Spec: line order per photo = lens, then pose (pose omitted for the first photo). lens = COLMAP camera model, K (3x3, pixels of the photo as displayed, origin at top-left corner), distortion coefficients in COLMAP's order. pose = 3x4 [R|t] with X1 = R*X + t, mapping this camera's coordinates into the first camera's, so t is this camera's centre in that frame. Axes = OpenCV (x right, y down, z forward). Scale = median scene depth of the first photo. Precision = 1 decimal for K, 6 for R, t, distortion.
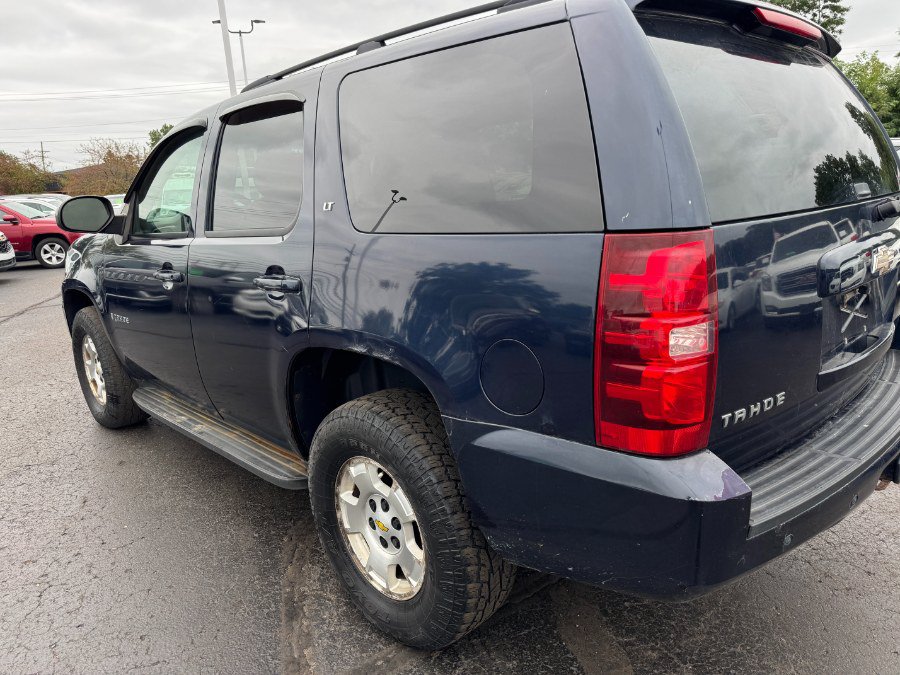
lens RADIAL K [[640.6, 0, 454.8], [0, 640.6, 335.9], [0, 0, 1]] dist [0.013354, -0.011070]
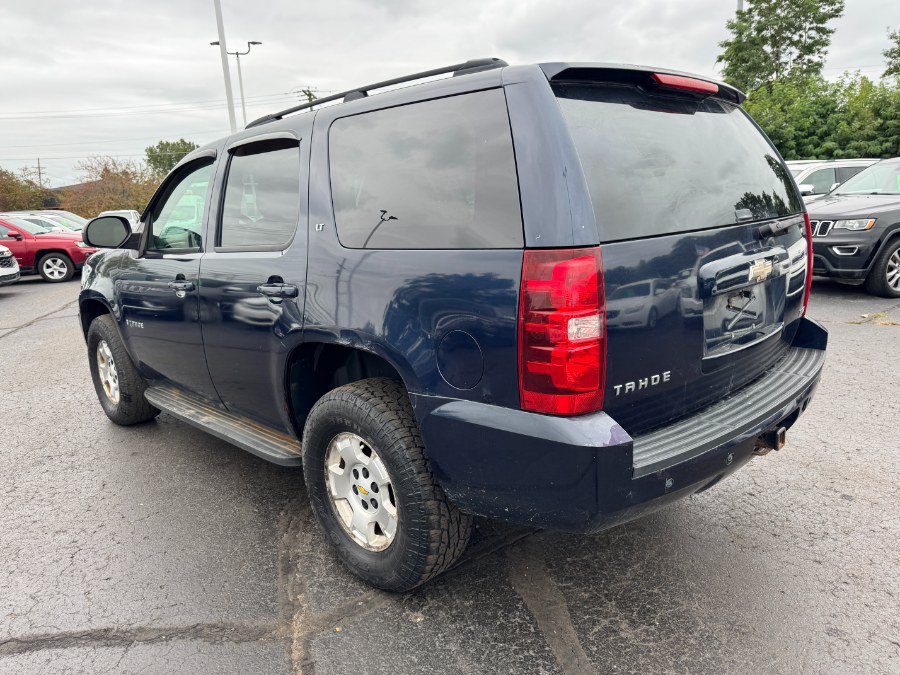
lens RADIAL K [[640.6, 0, 452.8], [0, 640.6, 336.1], [0, 0, 1]] dist [0.013354, -0.011070]
pose [[0.999982, 0.000600, 0.005898, 0.045367], [-0.000460, 0.999719, -0.023712, 0.031992], [-0.005911, 0.023709, 0.999701, -0.201820]]
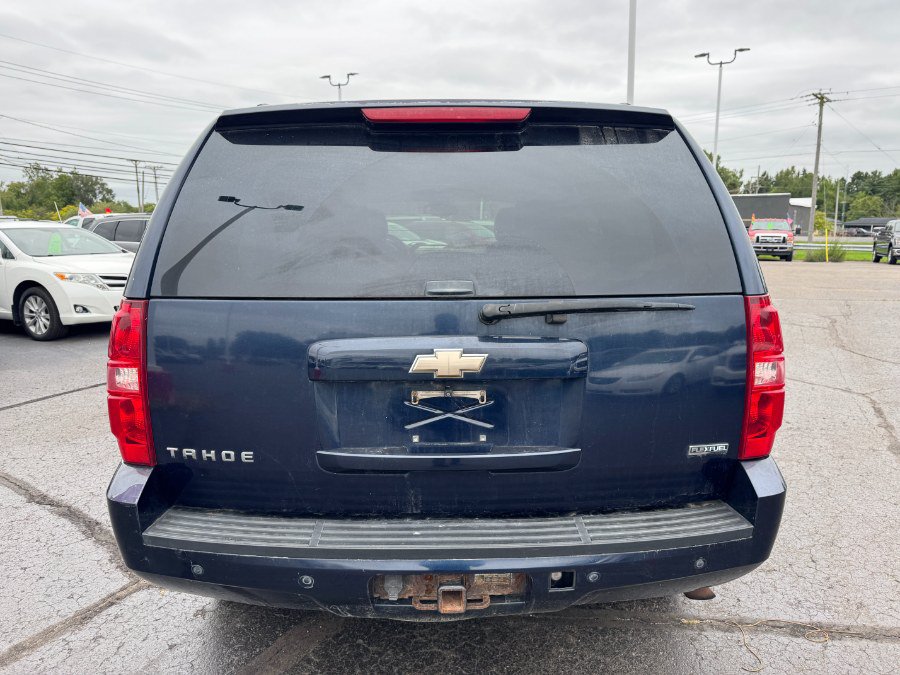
lens RADIAL K [[640.6, 0, 447.3], [0, 640.6, 339.4], [0, 0, 1]] dist [0.013354, -0.011070]
pose [[0.732123, 0.173147, -0.658799, 1.005427], [-0.194765, 0.979988, 0.041120, -0.152211], [0.652735, 0.098207, 0.751194, 0.236778]]
